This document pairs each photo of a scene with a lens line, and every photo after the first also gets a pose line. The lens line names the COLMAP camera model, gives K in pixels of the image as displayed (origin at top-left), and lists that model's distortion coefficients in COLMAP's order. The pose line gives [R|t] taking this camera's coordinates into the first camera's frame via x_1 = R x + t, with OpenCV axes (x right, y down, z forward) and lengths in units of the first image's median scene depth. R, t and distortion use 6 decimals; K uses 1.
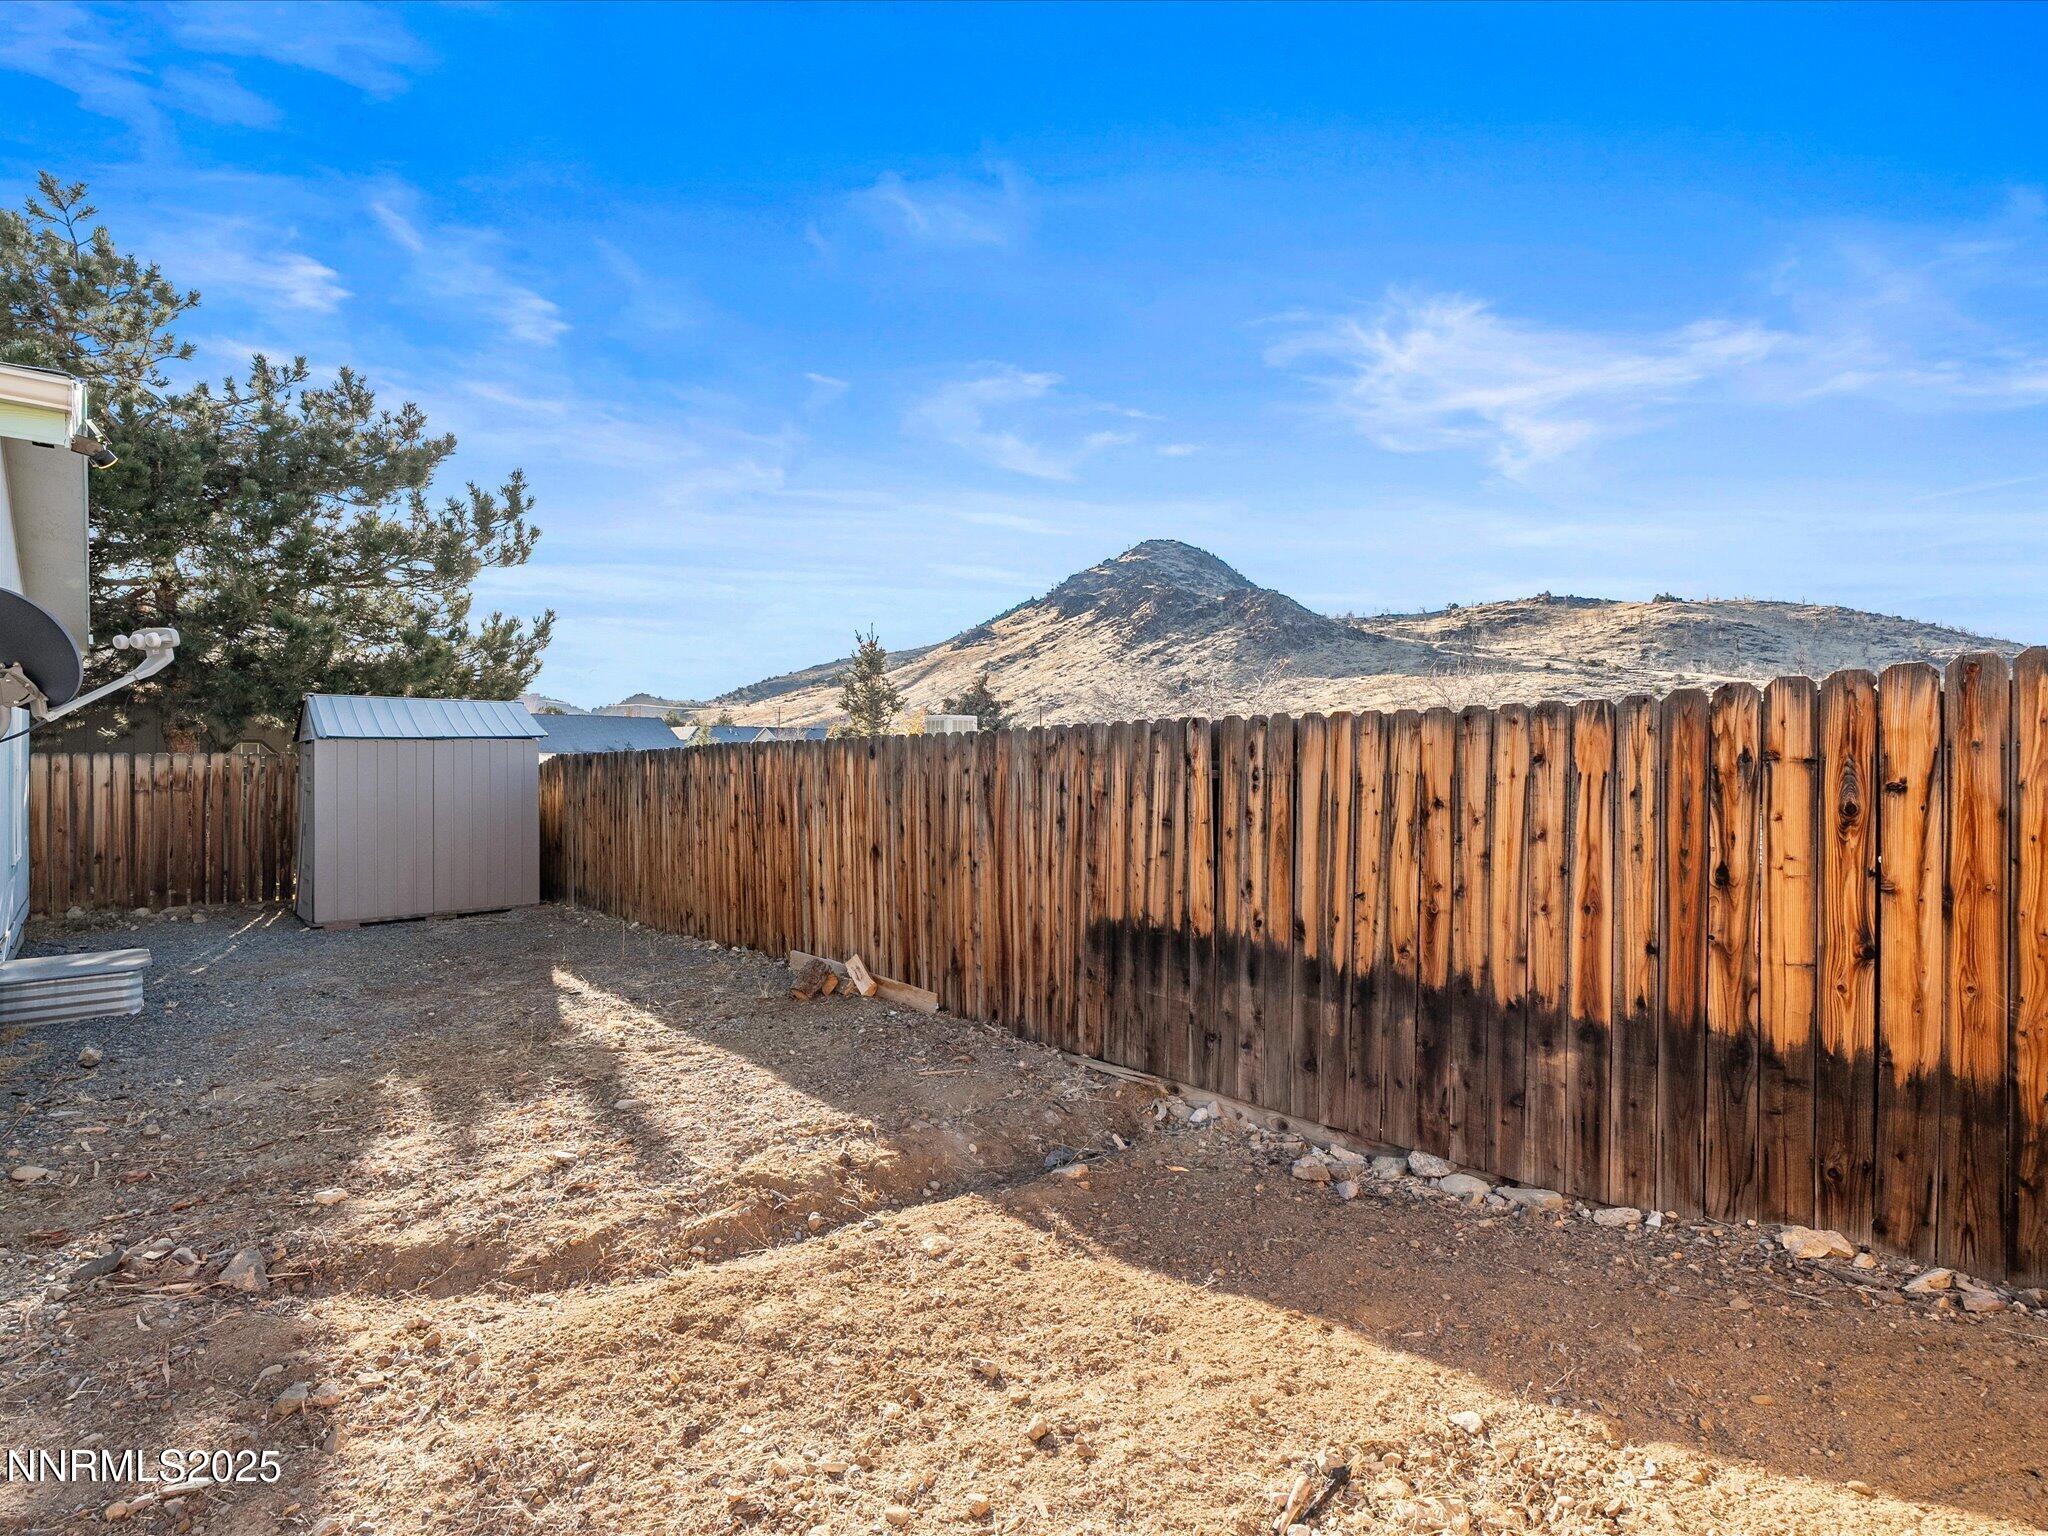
lens RADIAL K [[1032.3, 0, 1013.1], [0, 1032.3, 772.1], [0, 0, 1]] dist [0.000398, 0.000542]
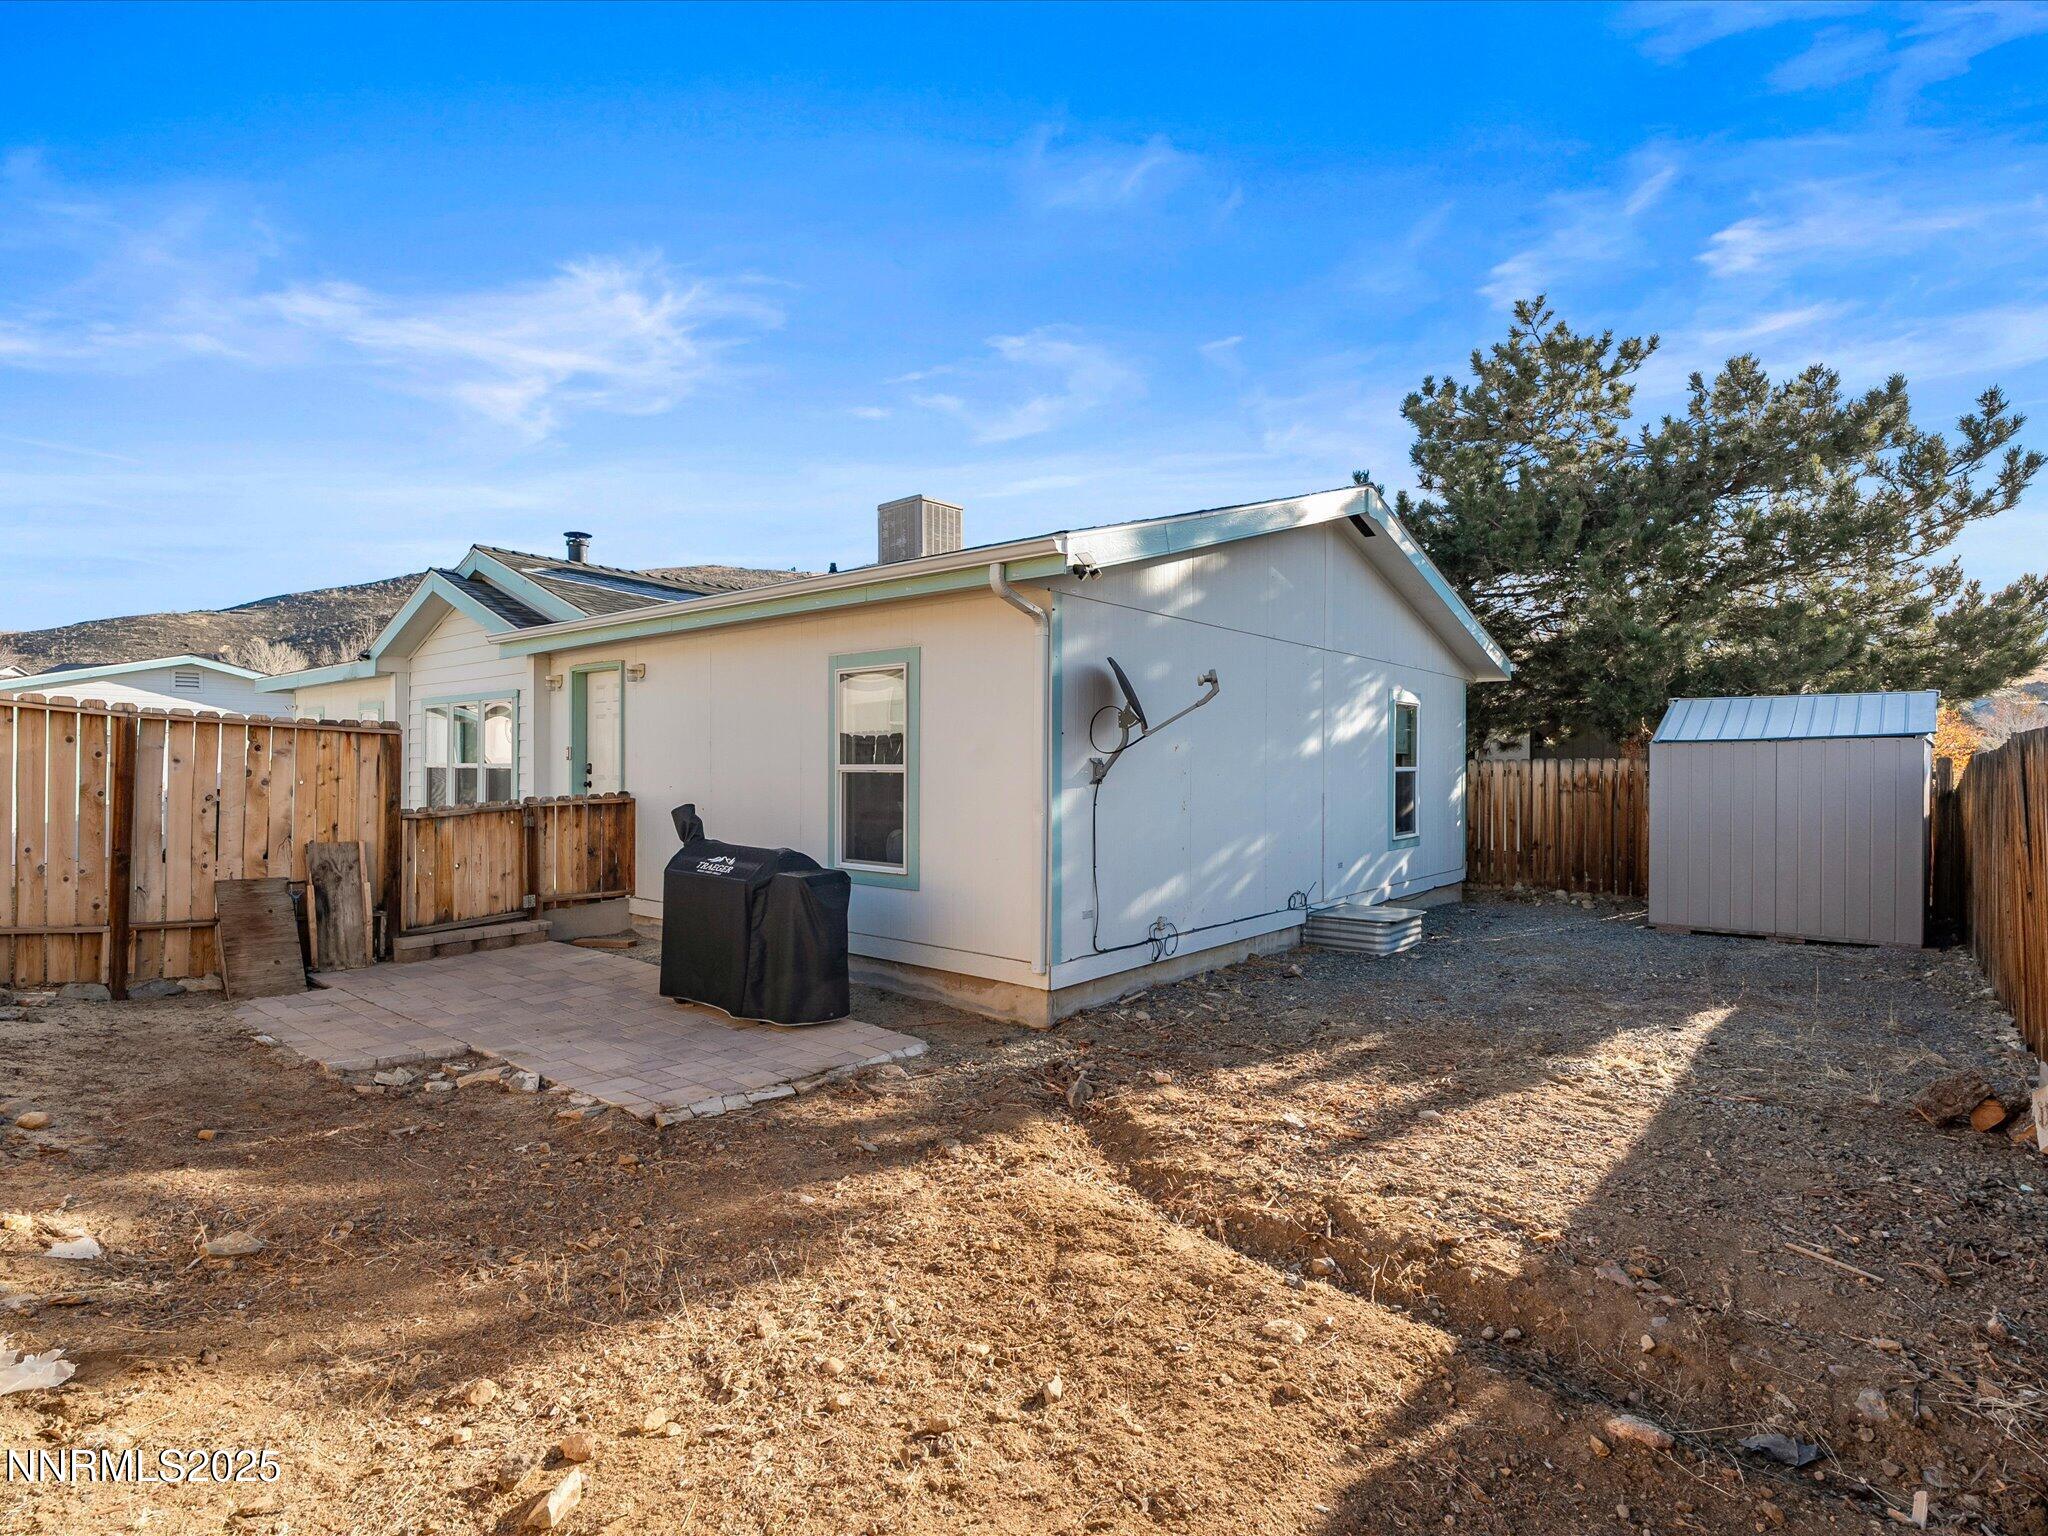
lens RADIAL K [[1032.3, 0, 1013.1], [0, 1032.3, 772.1], [0, 0, 1]] dist [0.000398, 0.000542]
pose [[0.139510, 0.003538, -0.990214, 0.243755], [-0.012217, 0.999924, 0.001852, 0.002494], [0.990145, 0.011839, 0.139543, 0.223539]]
